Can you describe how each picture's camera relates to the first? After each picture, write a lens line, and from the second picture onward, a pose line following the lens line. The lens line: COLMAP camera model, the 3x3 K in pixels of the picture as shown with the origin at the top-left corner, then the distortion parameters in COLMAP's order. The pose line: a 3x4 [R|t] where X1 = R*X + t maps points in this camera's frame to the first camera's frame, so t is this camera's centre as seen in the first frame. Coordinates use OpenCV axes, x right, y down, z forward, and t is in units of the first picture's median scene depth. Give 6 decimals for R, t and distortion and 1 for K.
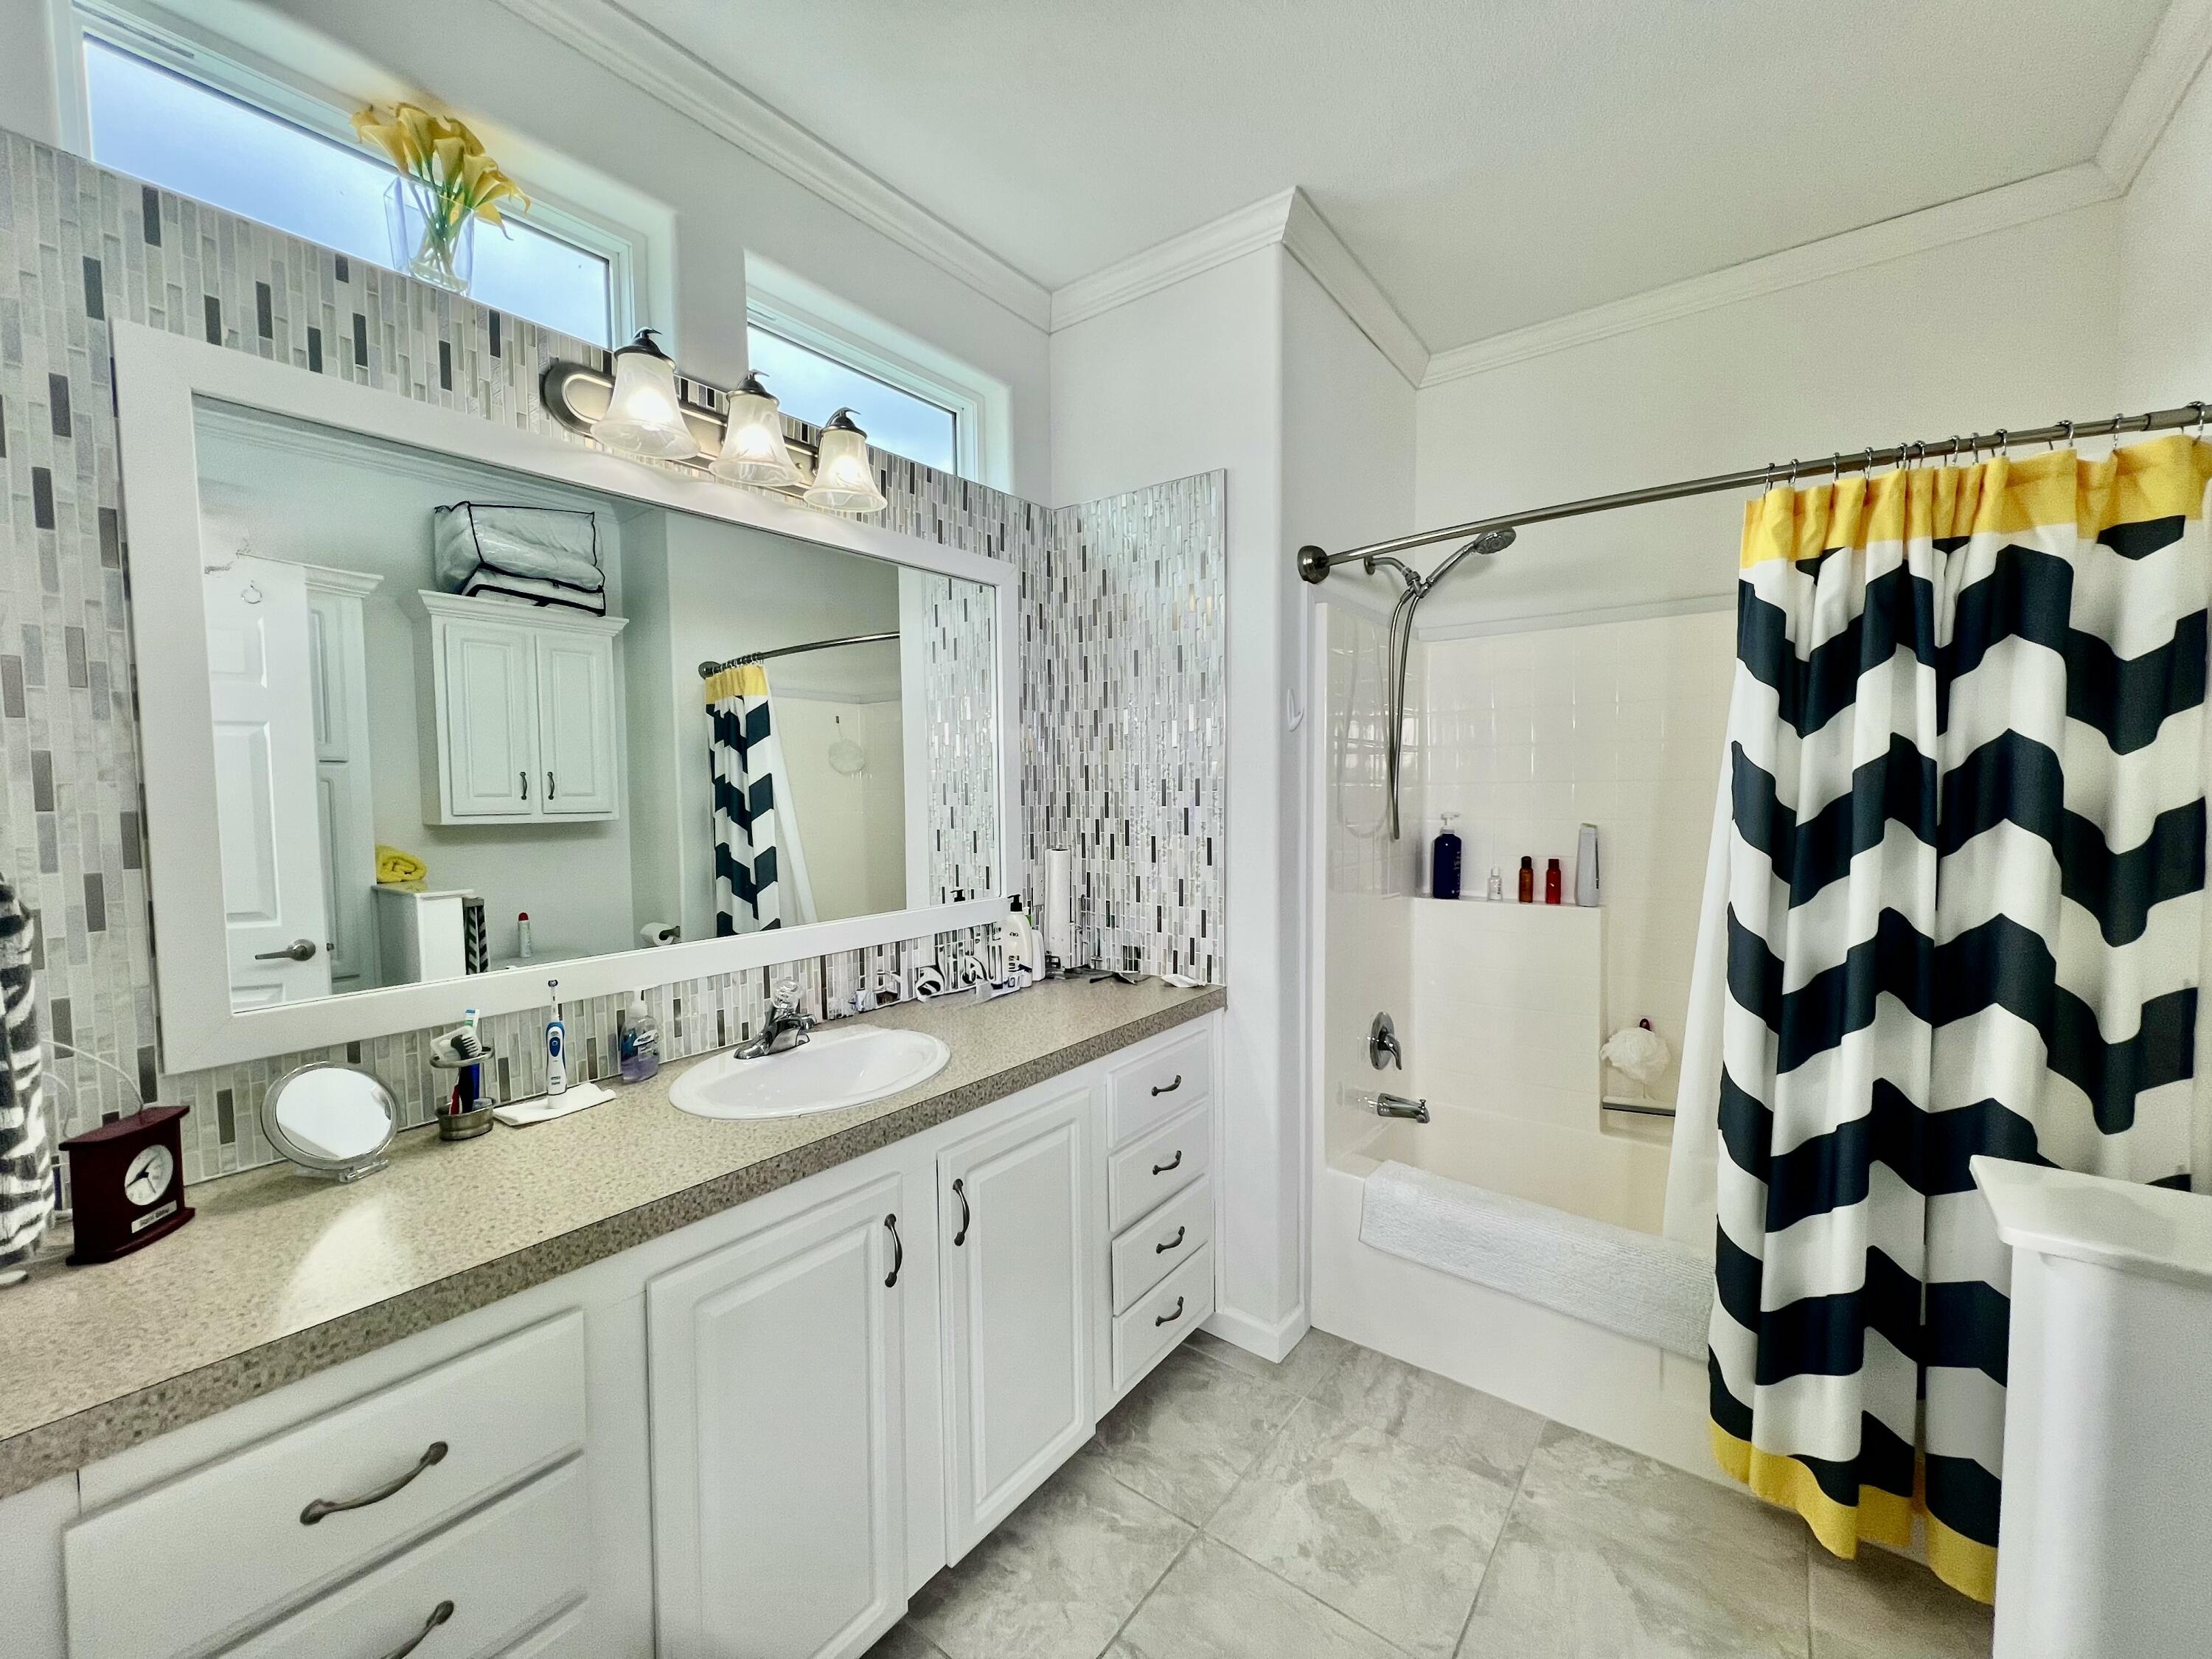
lens RADIAL K [[888.8, 0, 1116.9], [0, 888.8, 833.1], [0, 0, 1]] dist [-0.000156, -0.009676]
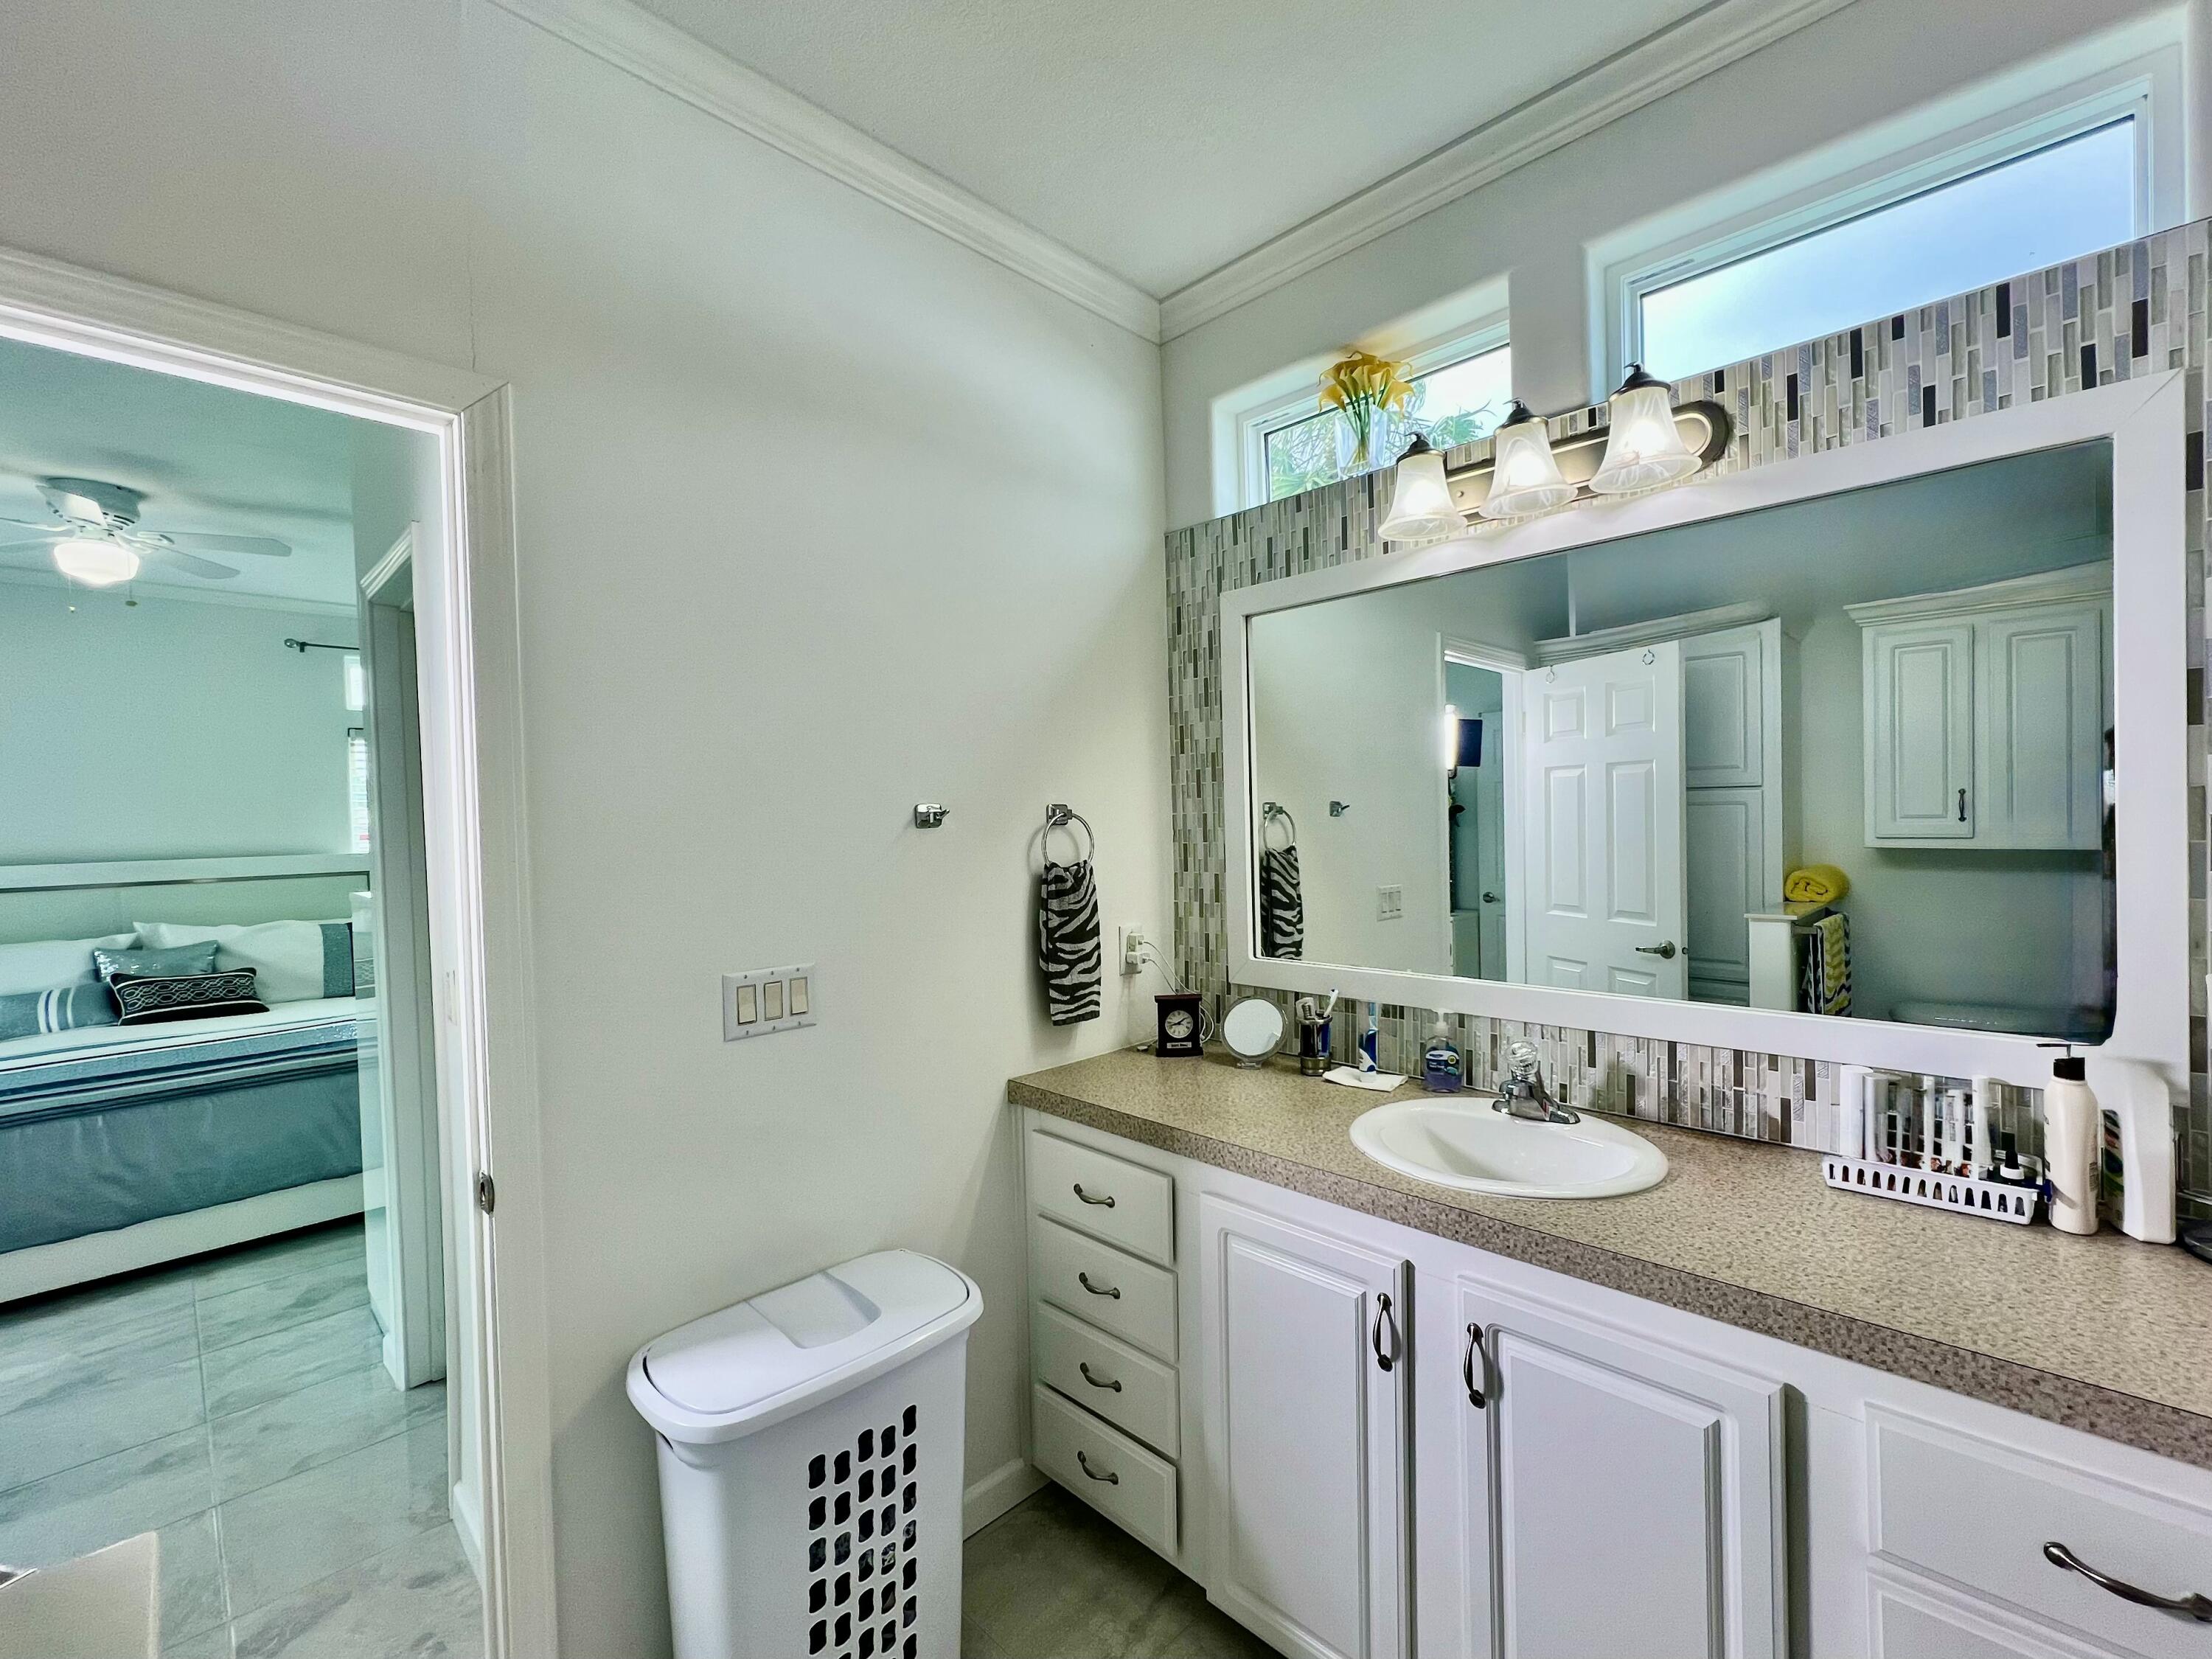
lens RADIAL K [[888.8, 0, 1116.9], [0, 888.8, 833.1], [0, 0, 1]] dist [-0.000156, -0.009676]
pose [[-0.118498, 0.026870, -0.992591, 0.475637], [-0.026144, 0.999203, 0.030170, -0.055497], [0.992610, 0.029526, -0.117701, 0.548431]]
